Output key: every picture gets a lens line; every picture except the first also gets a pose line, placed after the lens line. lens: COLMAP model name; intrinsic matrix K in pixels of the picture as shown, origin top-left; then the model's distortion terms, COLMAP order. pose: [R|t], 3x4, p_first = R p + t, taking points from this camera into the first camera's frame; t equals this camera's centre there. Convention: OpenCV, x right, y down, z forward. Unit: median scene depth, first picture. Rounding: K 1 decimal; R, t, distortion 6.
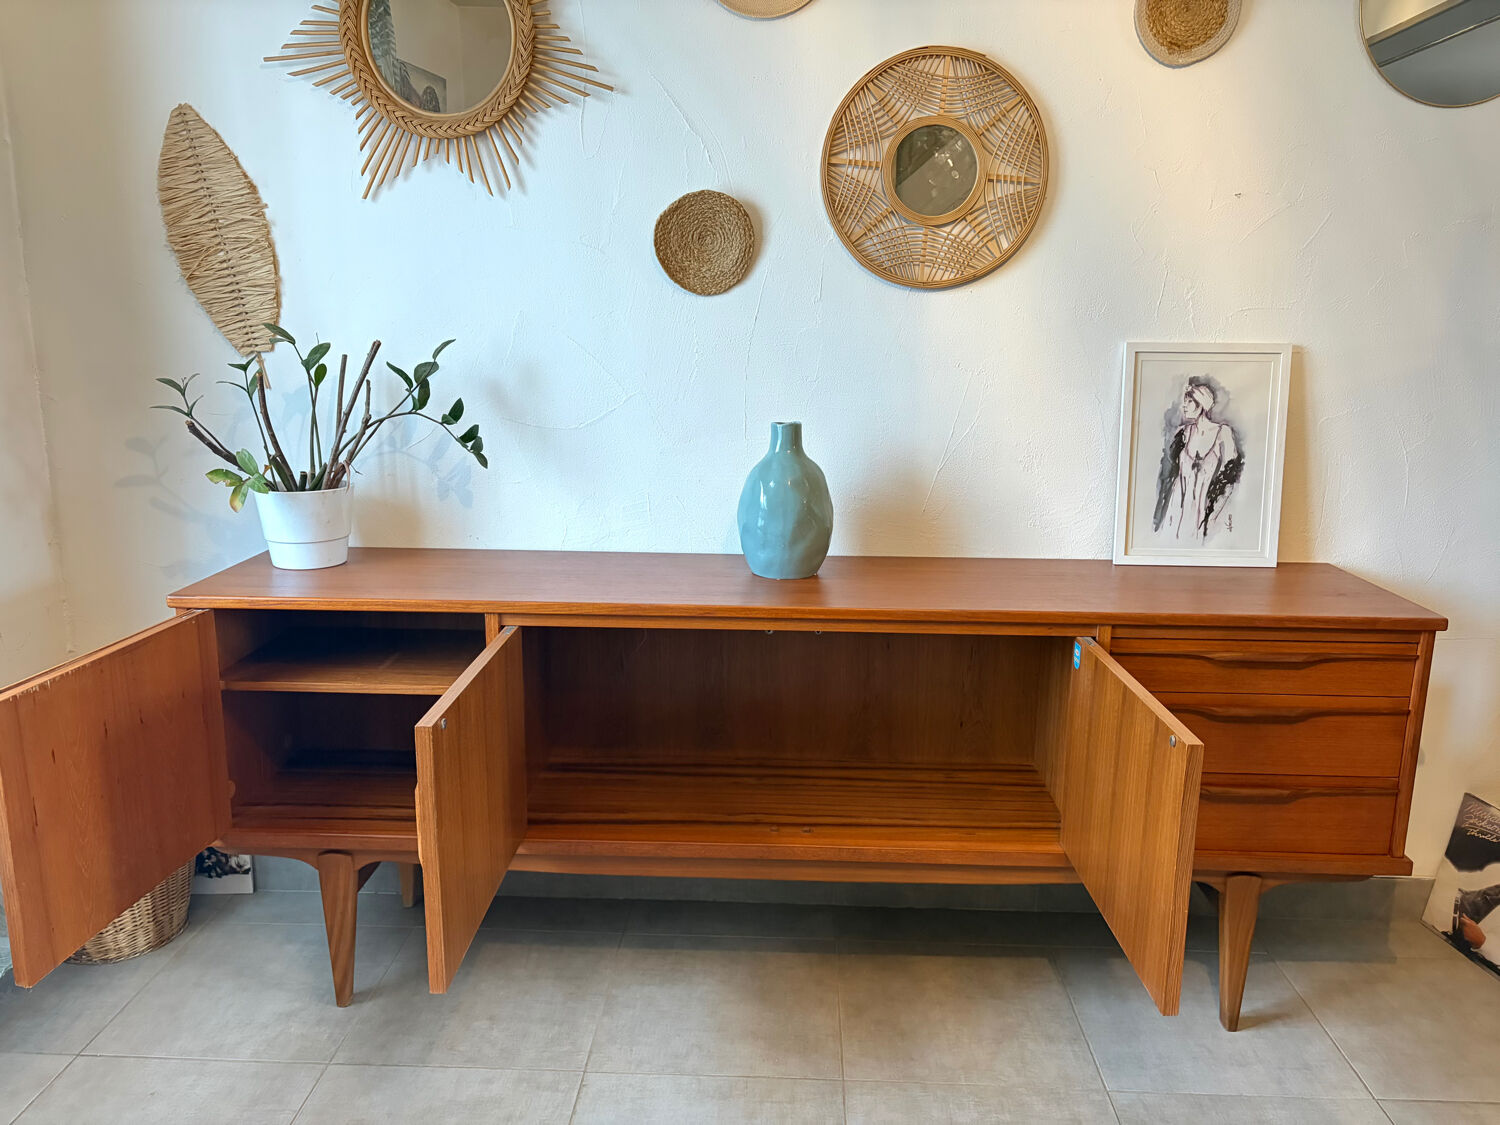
lens RADIAL K [[1141.7, 0, 755.8], [0, 1141.7, 565.2], [0, 0, 1]] dist [0.051788, -0.059501]
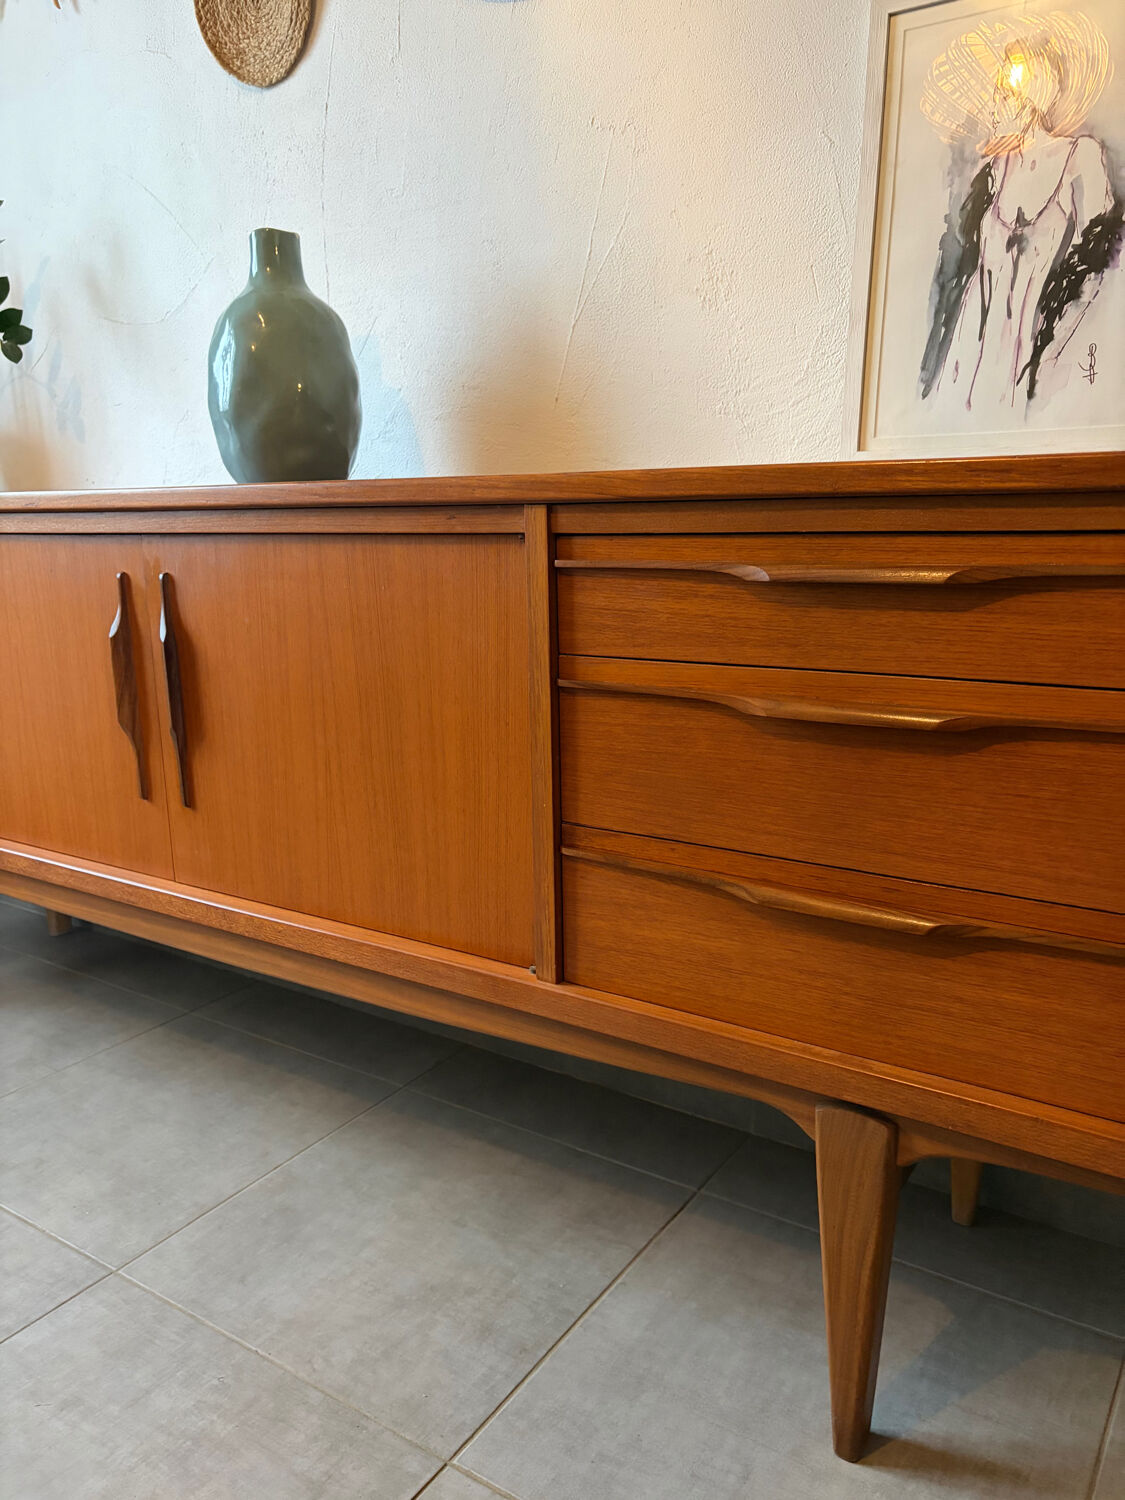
lens RADIAL K [[1141.7, 0, 560.4], [0, 1141.7, 759.6], [0, 0, 1]] dist [0.051788, -0.059501]
pose [[0.849762, 0.089586, -0.519499, 0.492693], [-0.086234, 0.995803, 0.030669, 0.122674], [0.520066, 0.018737, 0.853921, 0.521972]]
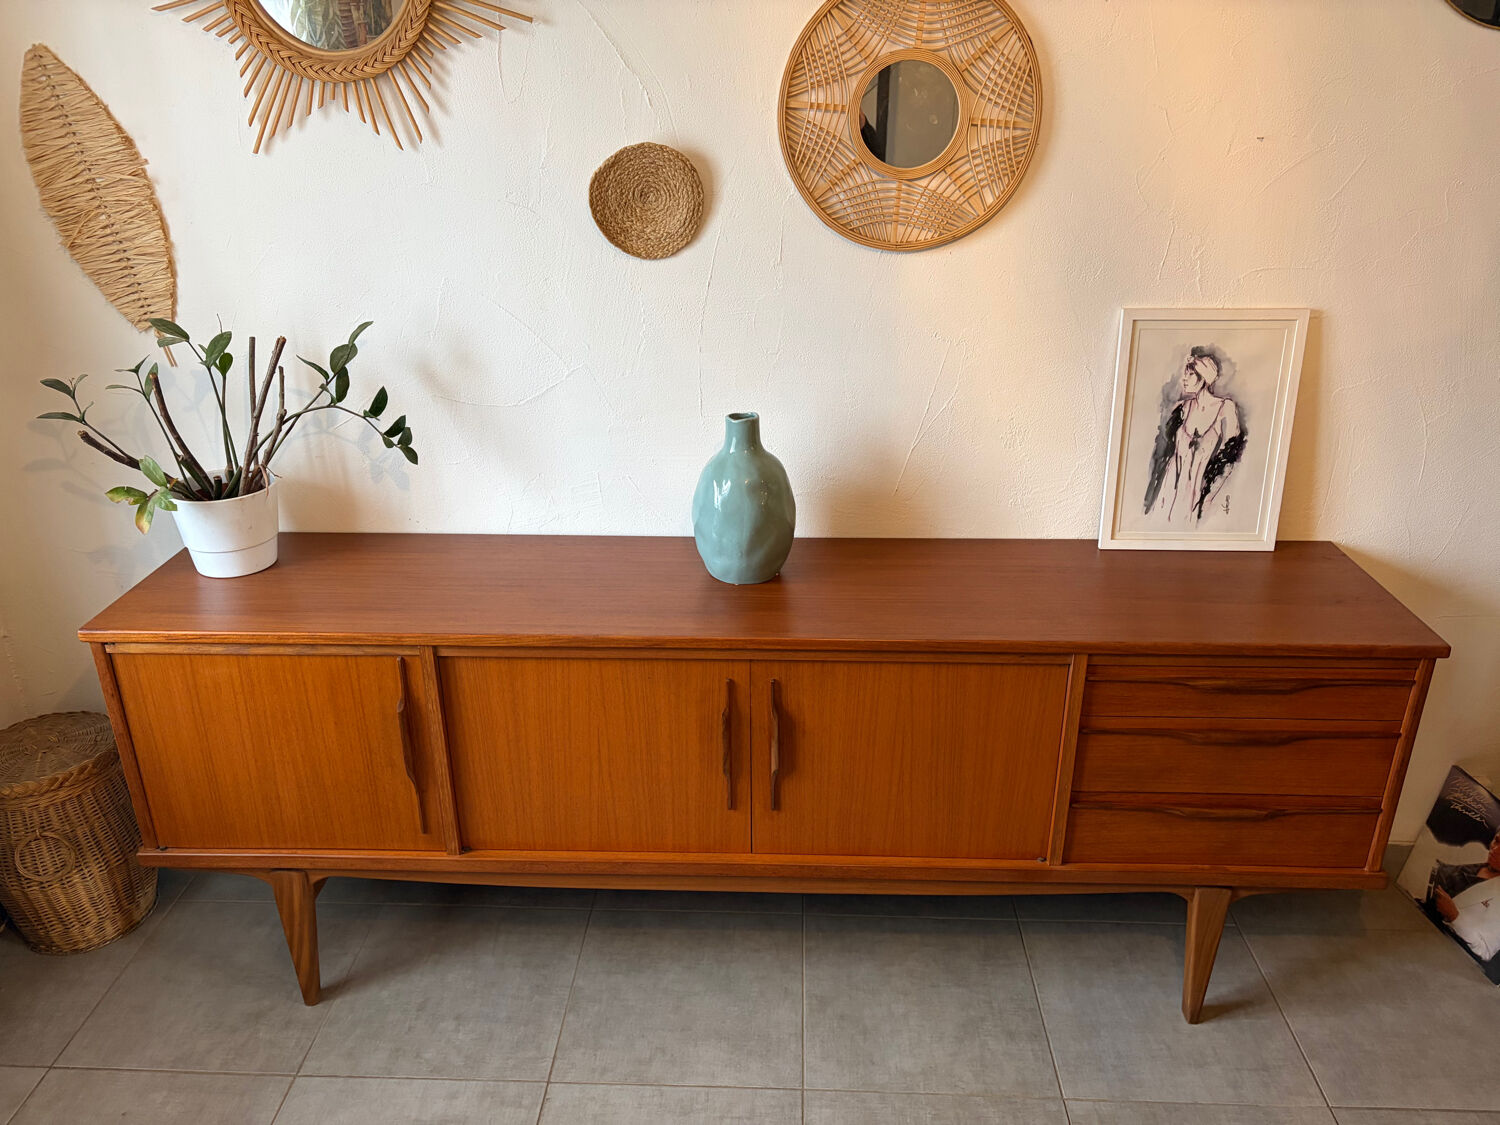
lens RADIAL K [[1141.7, 0, 755.5], [0, 1141.7, 570.3], [0, 0, 1]] dist [0.051788, -0.059501]
pose [[0.999887, -0.012284, -0.008711, 0.041973], [0.013741, 0.980926, 0.193895, -0.172113], [0.006163, -0.193993, 0.980984, 0.082964]]
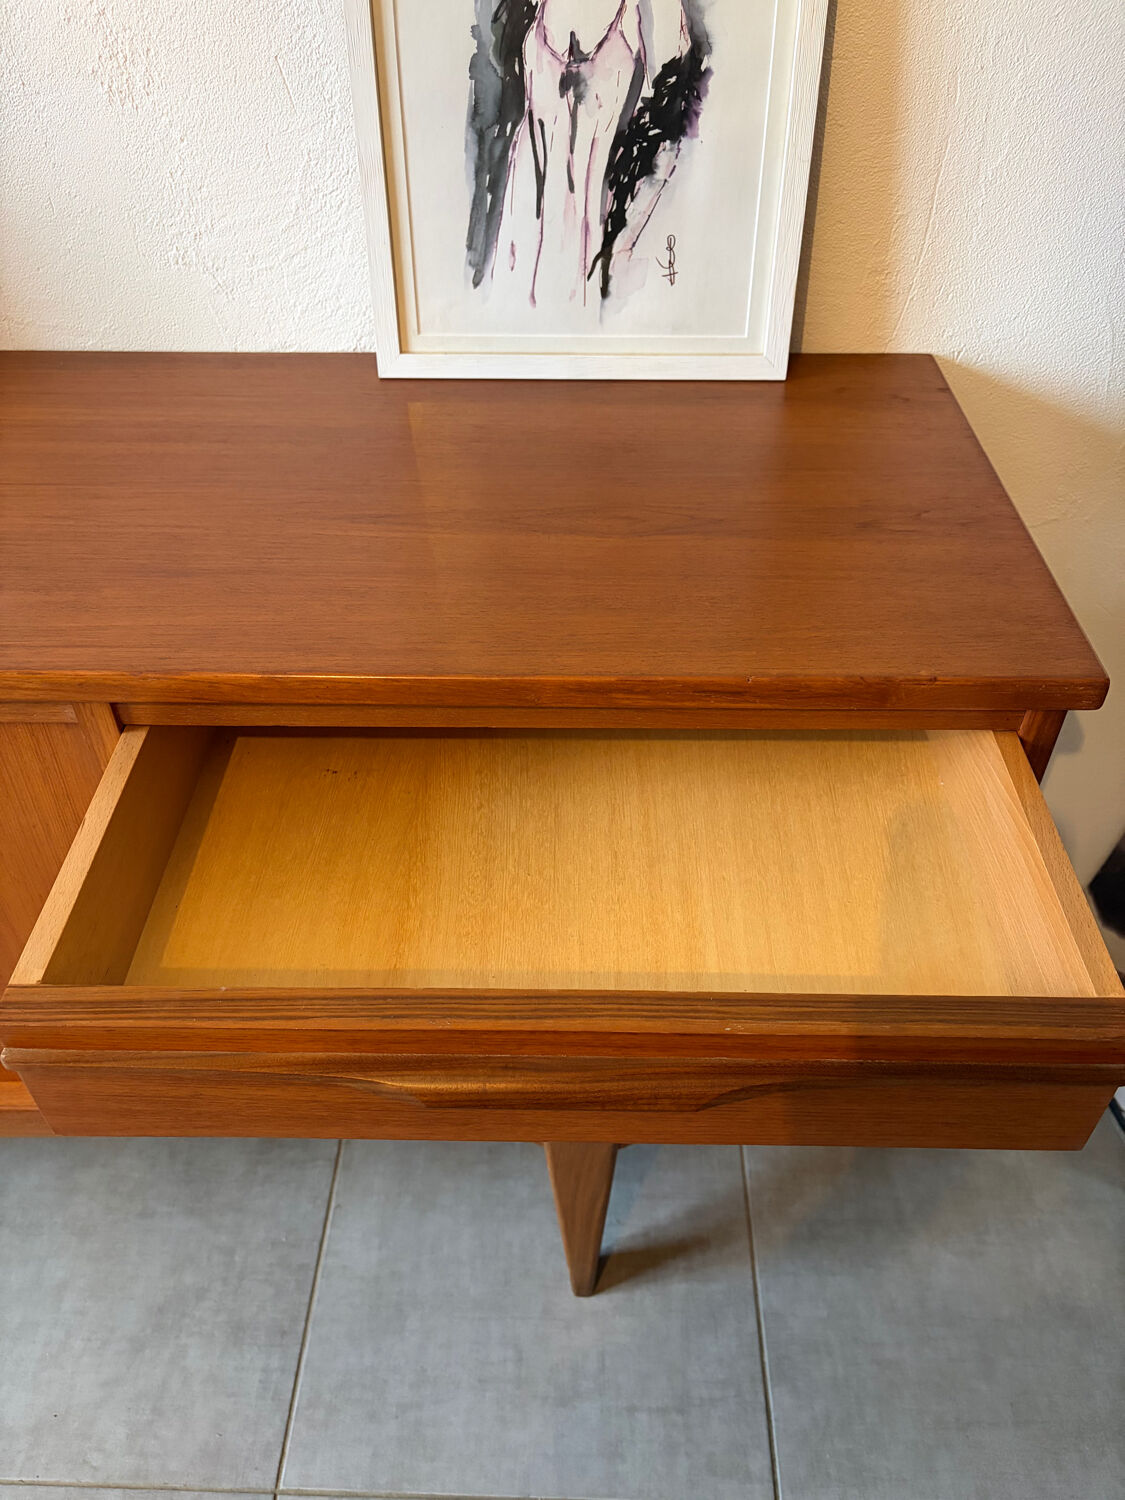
lens RADIAL K [[1141.7, 0, 562.1], [0, 1141.7, 757.3], [0, 0, 1]] dist [0.051788, -0.059501]
pose [[0.999828, -0.018302, -0.002837, 0.382422], [0.017348, 0.871859, 0.489450, -0.080535], [-0.006485, -0.489416, 0.872026, 0.608119]]
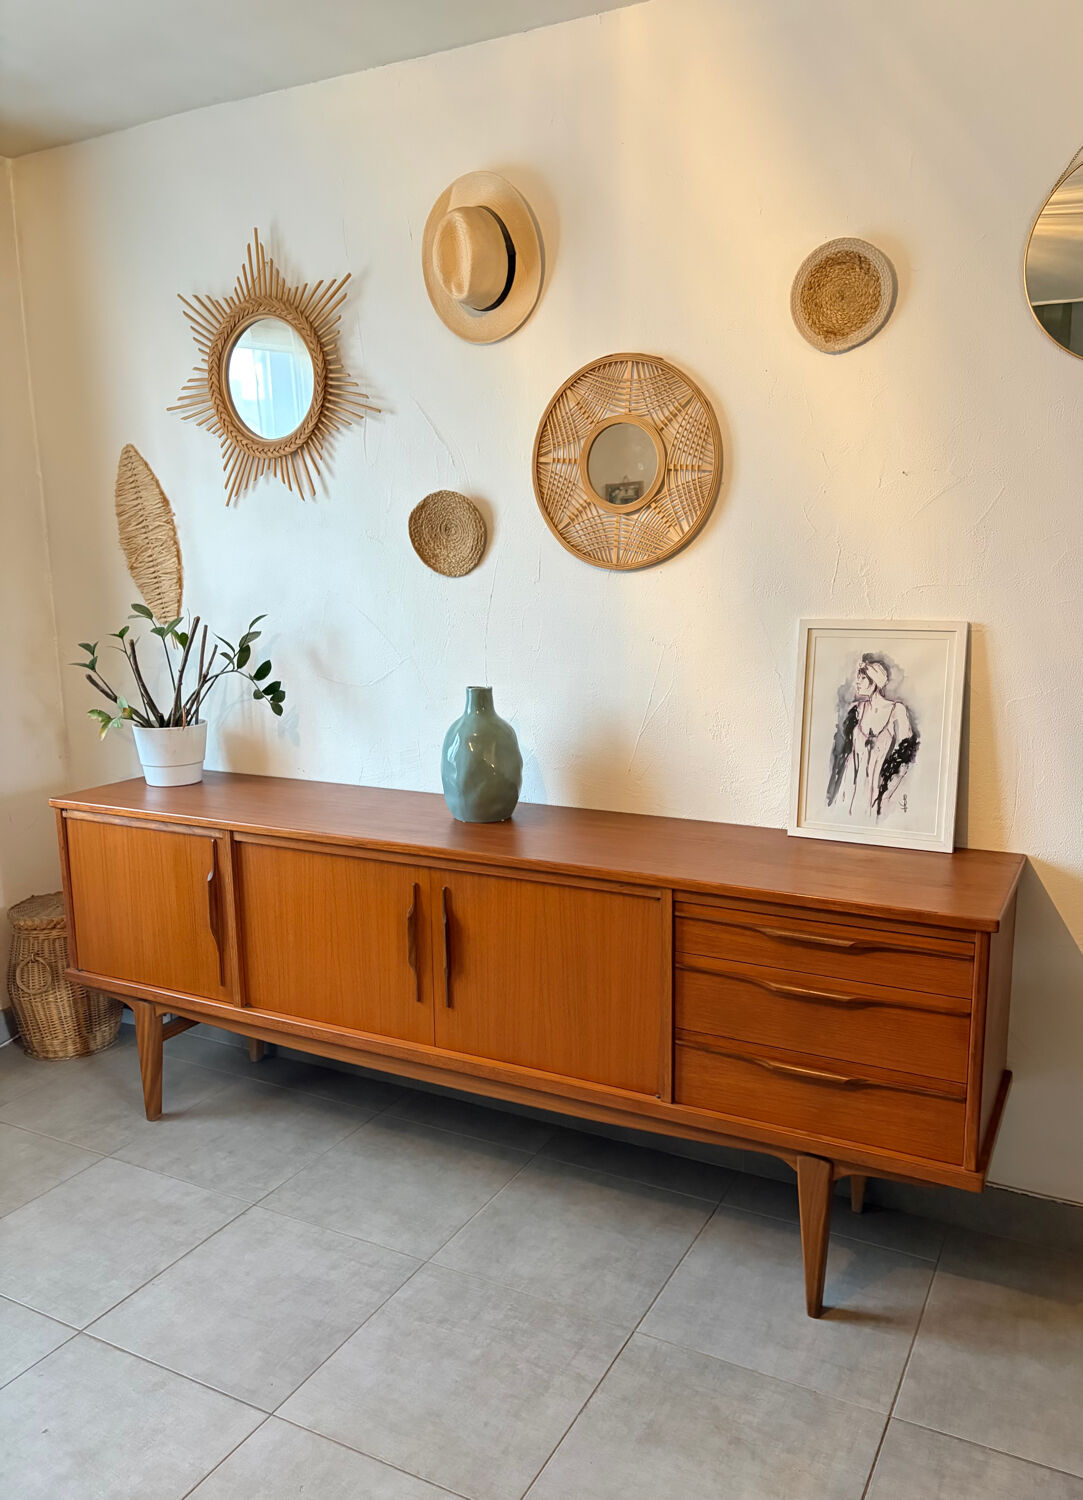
lens RADIAL K [[1144.0, 0, 558.2], [0, 1144.0, 759.0], [0, 0, 1]] dist [0.049018, -0.049647]
pose [[0.901283, 0.057398, -0.429412, 0.574034], [-0.072356, 0.997206, -0.018574, -0.035355], [0.427146, 0.047811, 0.902918, -0.006456]]
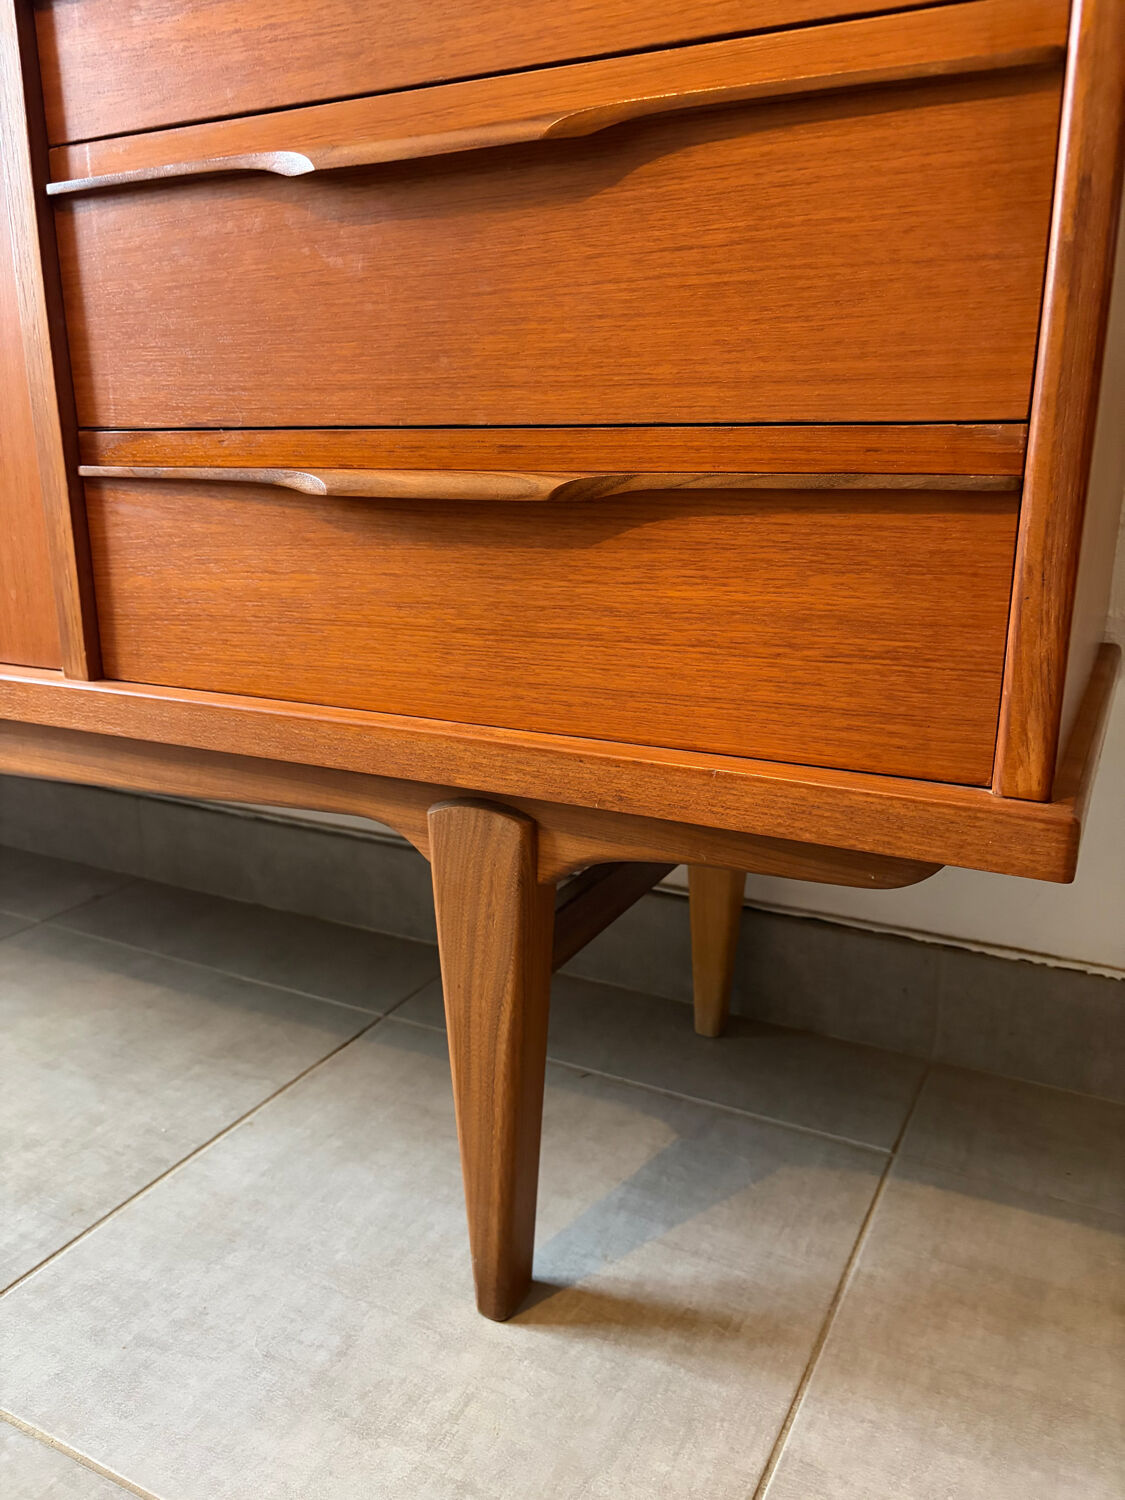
lens RADIAL K [[1141.7, 0, 559.7], [0, 1141.7, 756.2], [0, 0, 1]] dist [0.051788, -0.059501]
pose [[0.902510, 0.101315, -0.418582, 0.511227], [-0.081852, 0.994572, 0.064246, 0.214207], [0.422819, -0.023721, 0.905904, 0.679139]]
